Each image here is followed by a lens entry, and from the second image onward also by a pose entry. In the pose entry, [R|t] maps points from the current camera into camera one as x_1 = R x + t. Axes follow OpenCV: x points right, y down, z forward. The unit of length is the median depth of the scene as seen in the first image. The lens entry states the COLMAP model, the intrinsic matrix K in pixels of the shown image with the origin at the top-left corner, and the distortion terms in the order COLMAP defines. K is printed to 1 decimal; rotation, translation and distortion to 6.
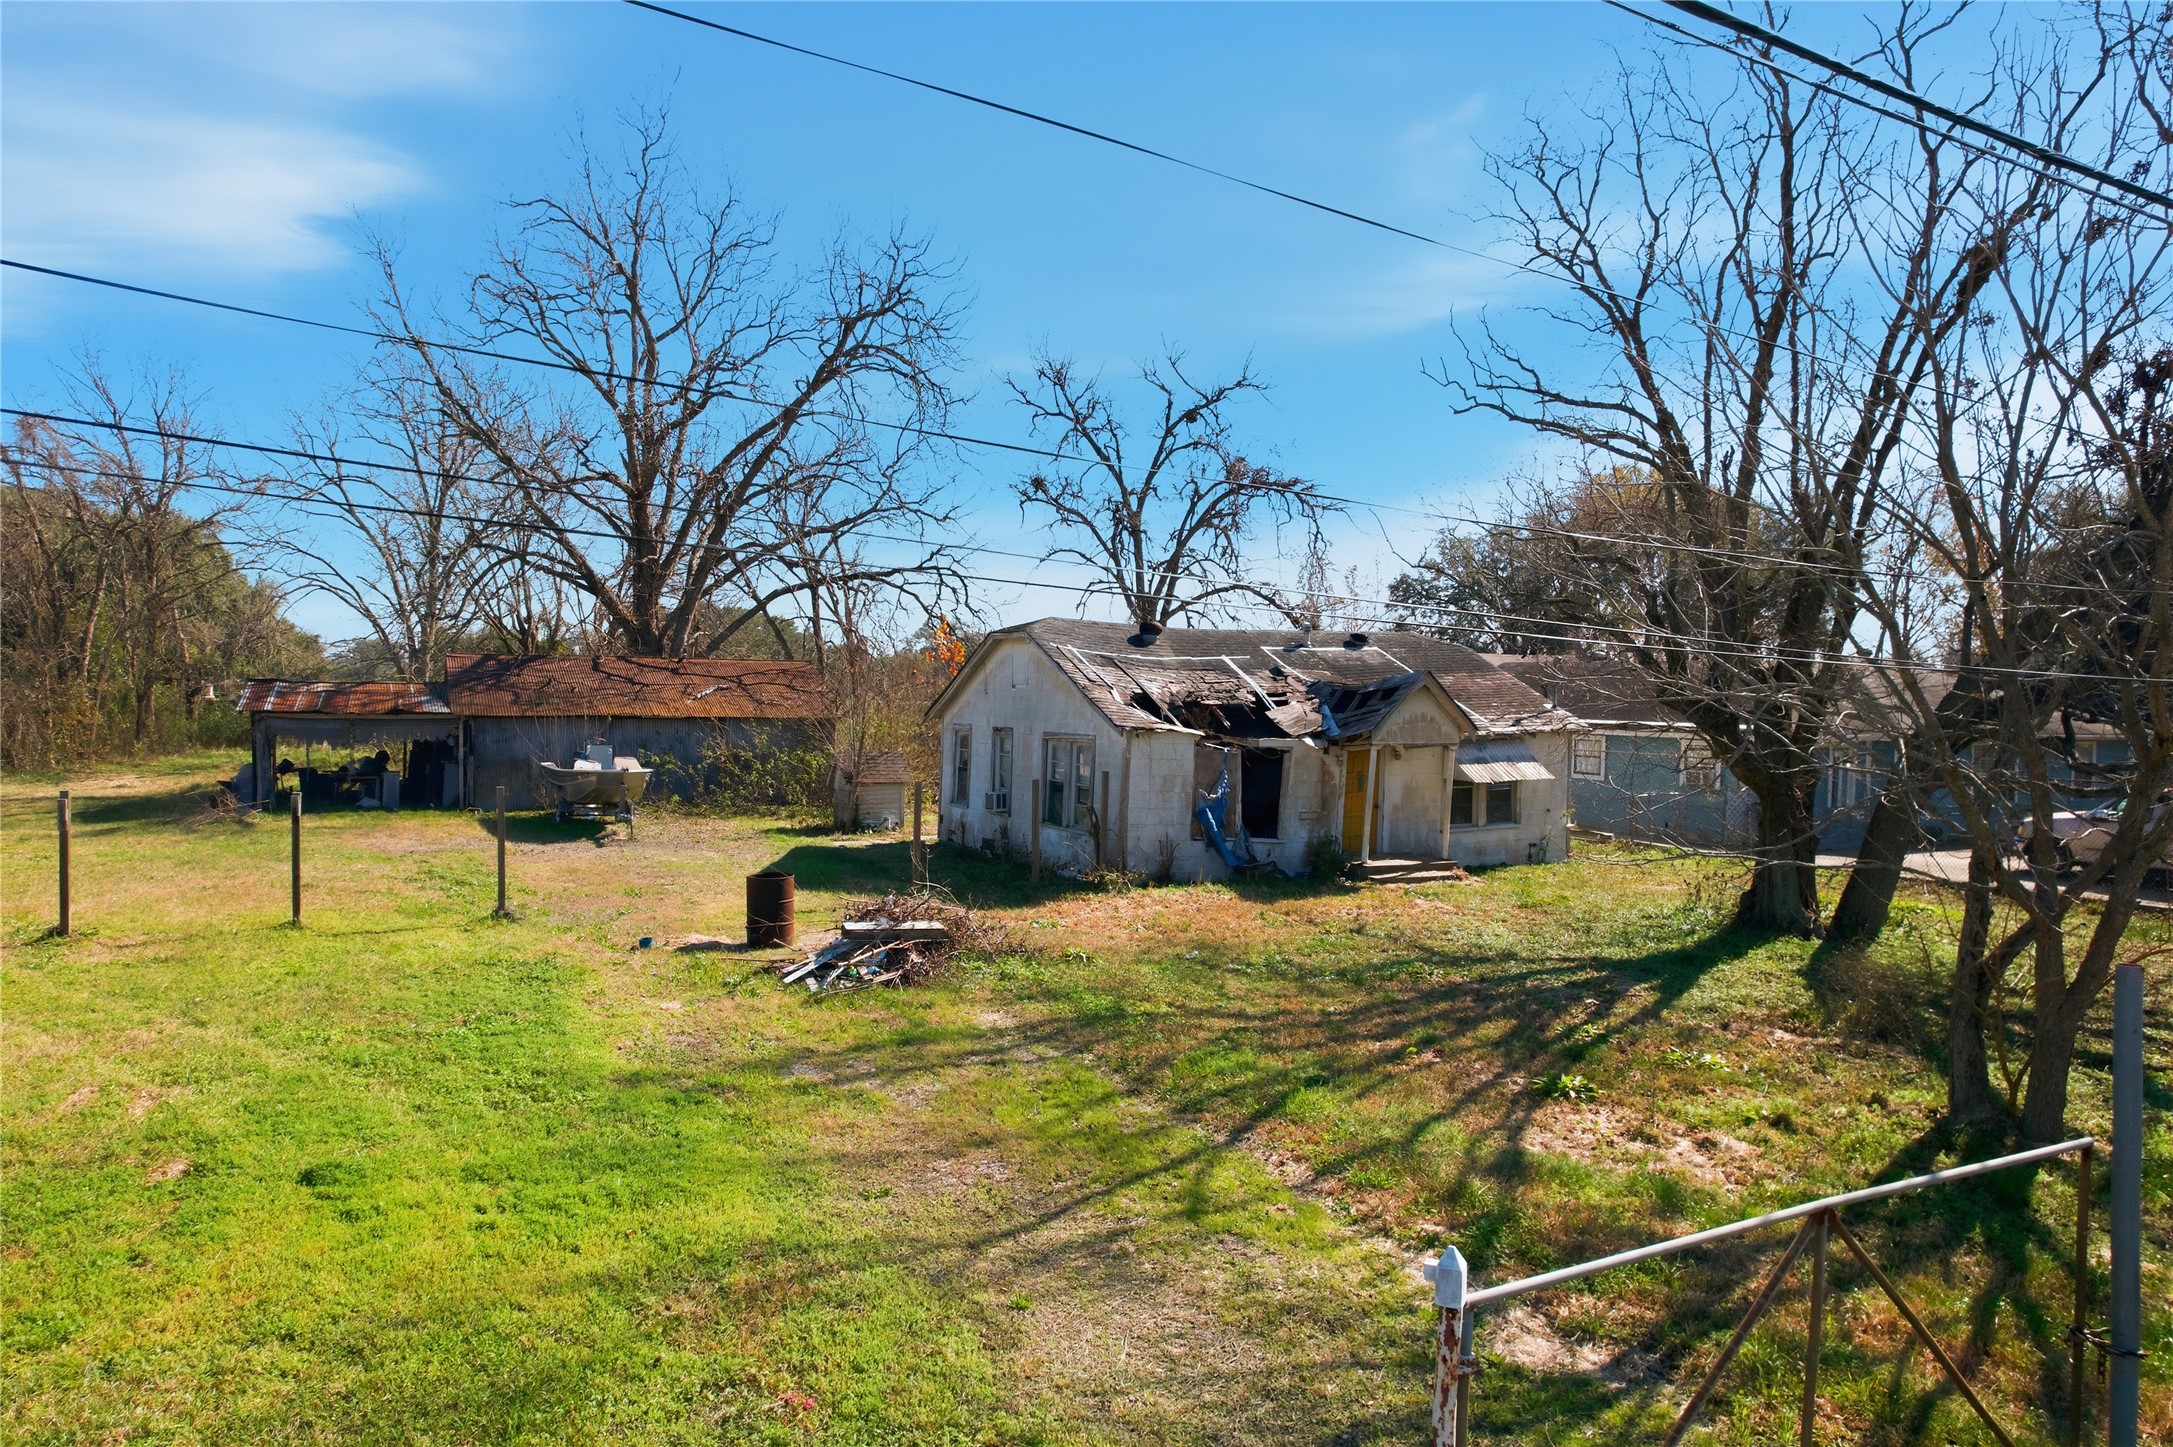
lens RADIAL K [[1398.2, 0, 1088.0], [0, 1398.2, 735.6], [0, 0, 1]] dist [-0.070279, 0.053296]
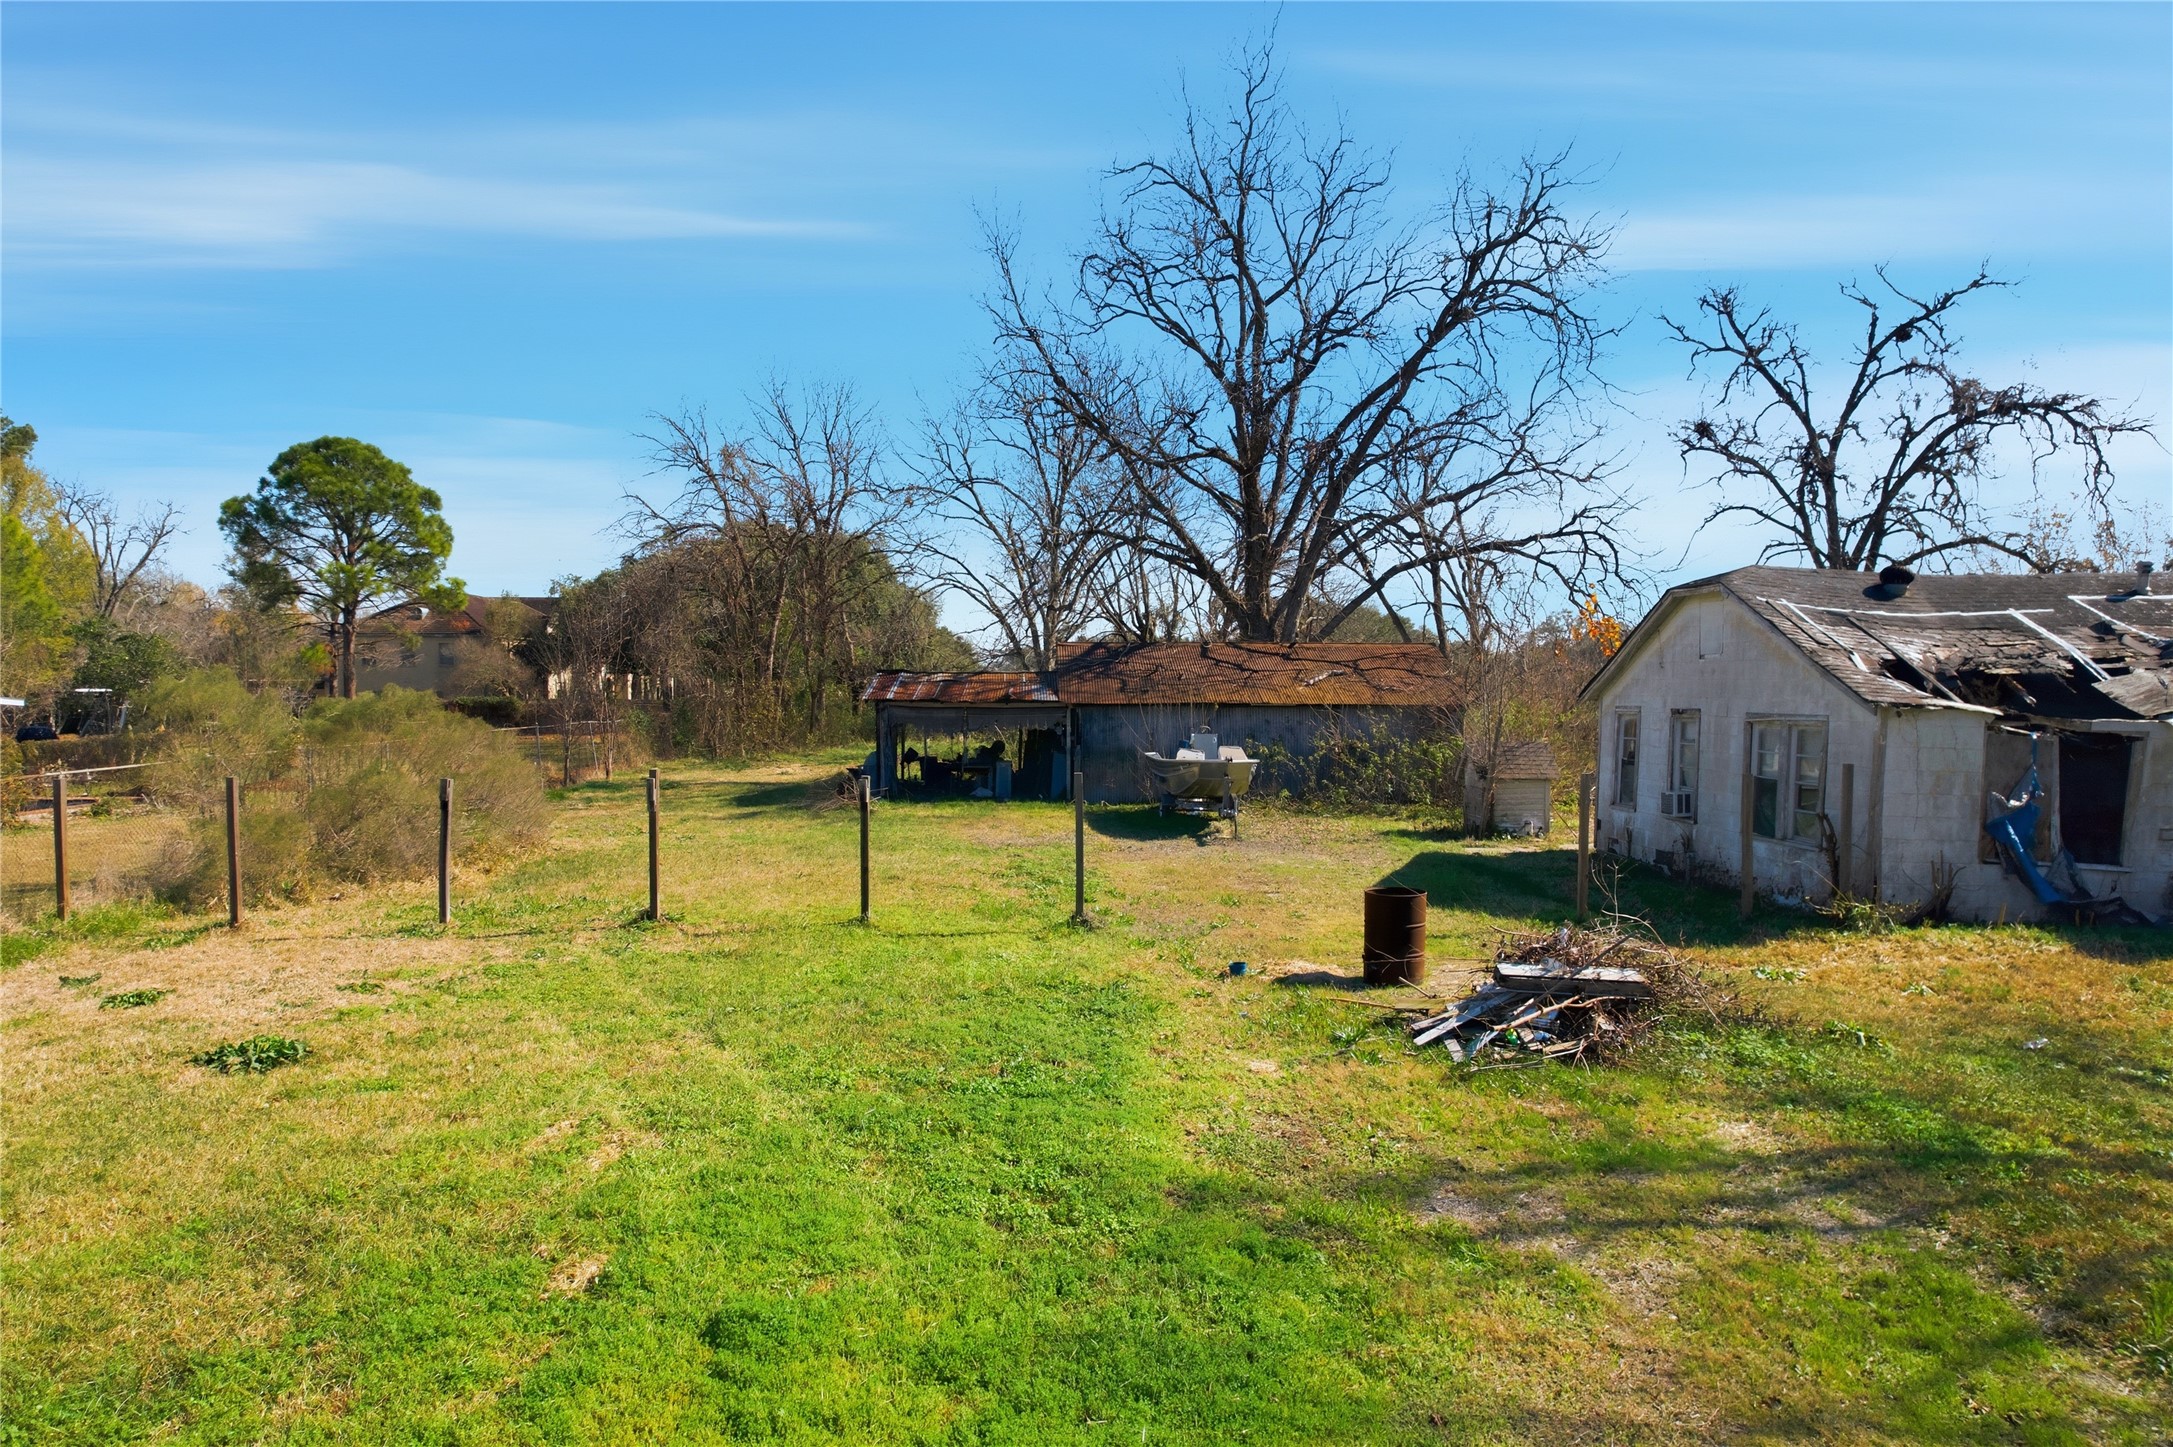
lens RADIAL K [[1398.2, 0, 1088.0], [0, 1398.2, 735.6], [0, 0, 1]] dist [-0.070279, 0.053296]
pose [[0.907143, 0.001999, -0.420818, -0.033168], [-0.002262, 0.999997, -0.000126, 0.008357], [0.420817, 0.001066, 0.907145, 0.130568]]
